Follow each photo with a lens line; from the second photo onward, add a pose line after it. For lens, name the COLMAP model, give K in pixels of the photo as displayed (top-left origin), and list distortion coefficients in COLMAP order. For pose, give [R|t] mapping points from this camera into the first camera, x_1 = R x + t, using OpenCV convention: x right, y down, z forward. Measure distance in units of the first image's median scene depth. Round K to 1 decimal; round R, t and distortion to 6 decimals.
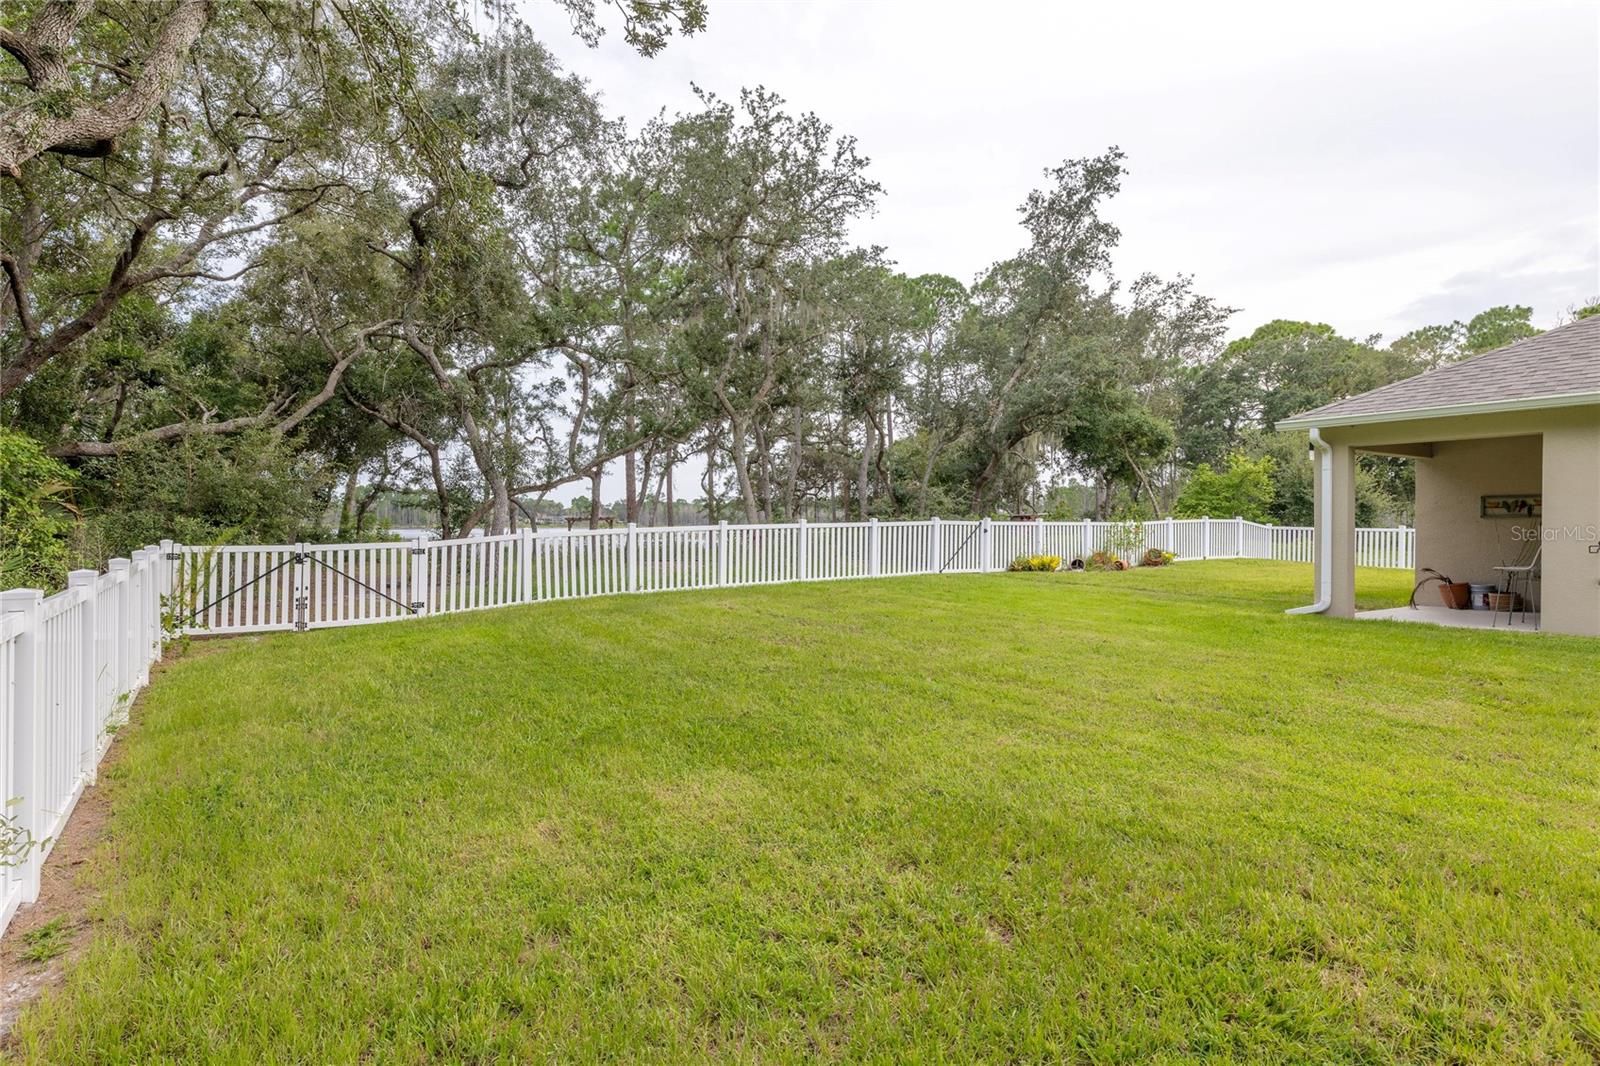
lens RADIAL K [[826.7, 0, 797.5], [0, 826.7, 523.6], [0, 0, 1]] dist [0.010849, -0.000001]
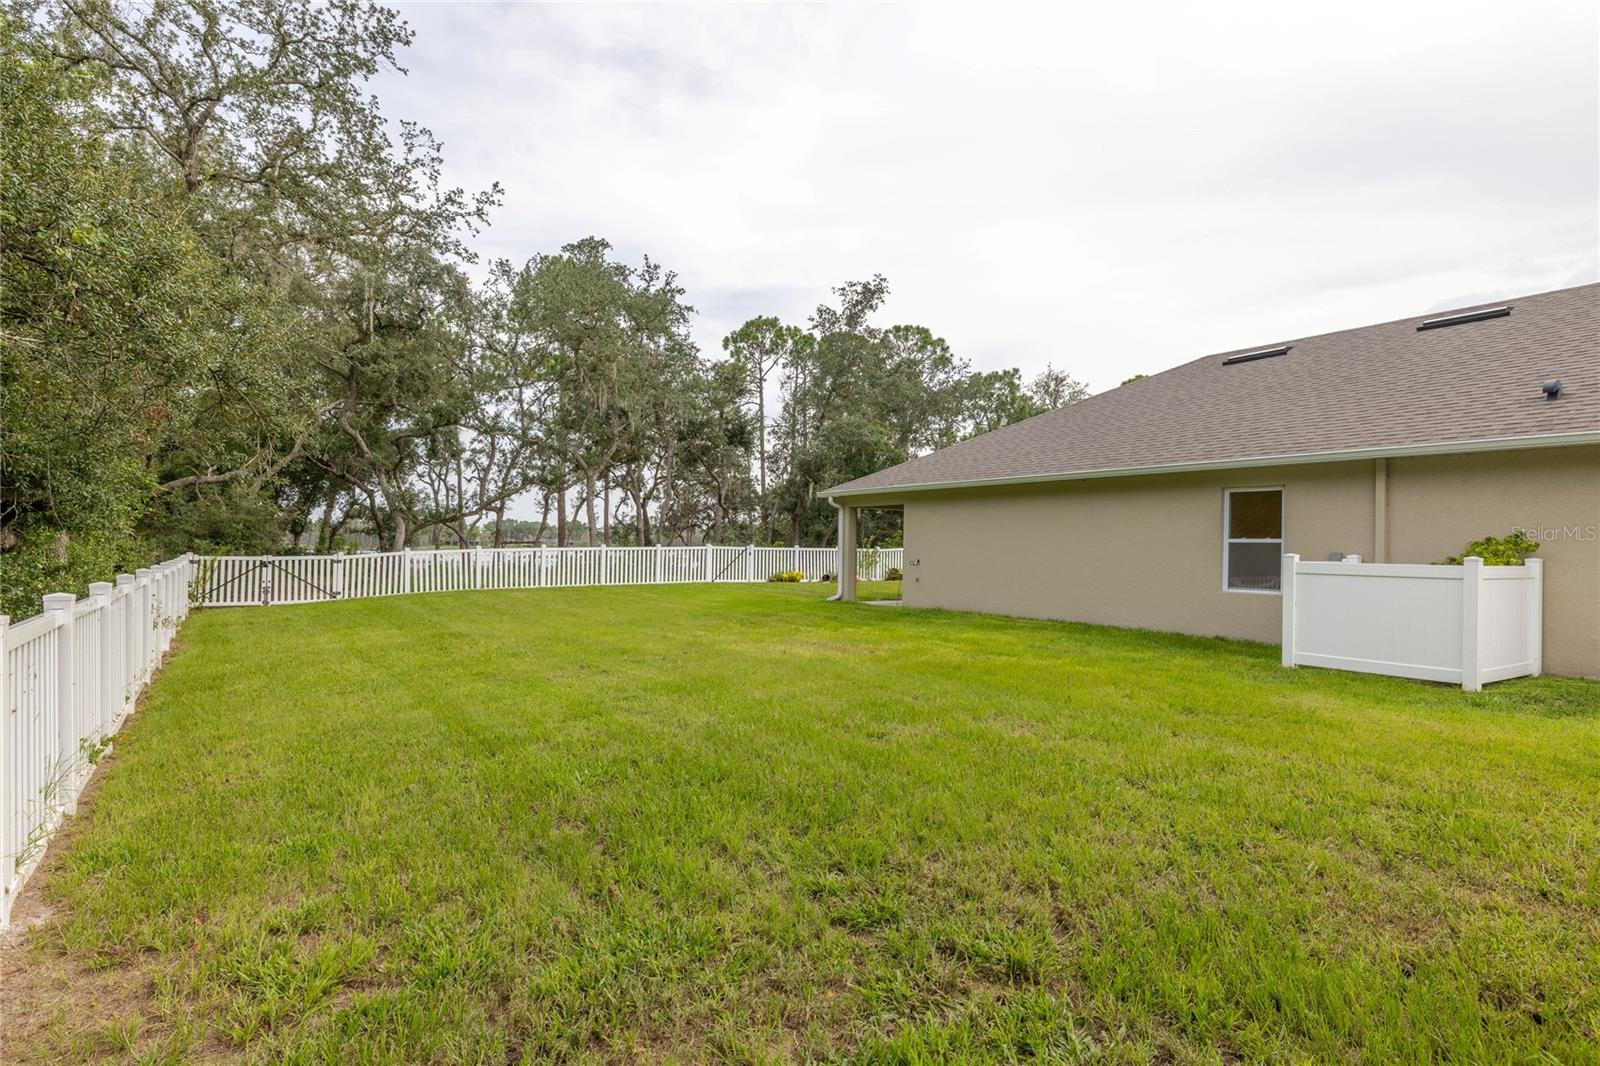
lens RADIAL K [[841.0, 0, 803.2], [0, 841.0, 540.6], [0, 0, 1]] dist [0.013445, -0.000265]
pose [[0.999954, 0.009580, 0.000370, 0.490077], [-0.009576, 0.999903, -0.010094, -0.000028], [-0.000467, 0.010090, 0.999949, -0.719681]]
